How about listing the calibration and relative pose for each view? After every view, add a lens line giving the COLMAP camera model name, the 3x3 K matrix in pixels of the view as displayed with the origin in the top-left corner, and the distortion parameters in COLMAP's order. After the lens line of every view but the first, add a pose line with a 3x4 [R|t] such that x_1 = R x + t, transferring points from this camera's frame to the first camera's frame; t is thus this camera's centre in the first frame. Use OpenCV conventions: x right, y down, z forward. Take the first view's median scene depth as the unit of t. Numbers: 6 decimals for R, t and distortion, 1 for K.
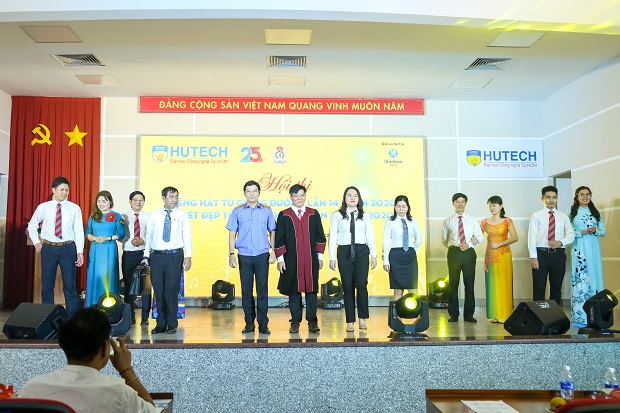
lens RADIAL K [[619.6, 0, 283.7], [0, 619.6, 187.2], [0, 0, 1]] dist [0.047783, 0.000000]
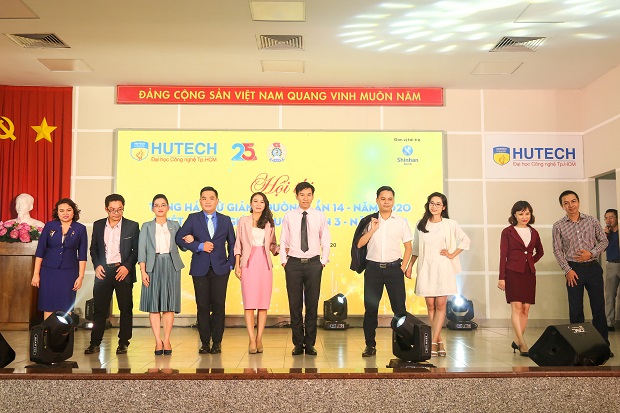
lens RADIAL K [[619.6, 0, 314.2], [0, 619.6, 205.2], [0, 0, 1]] dist [0.047783, 0.000000]
pose [[0.999539, 0.002238, -0.030281, 0.072791], [-0.001990, 0.999964, 0.008206, 0.014864], [0.030299, -0.008142, 0.999508, 0.130470]]
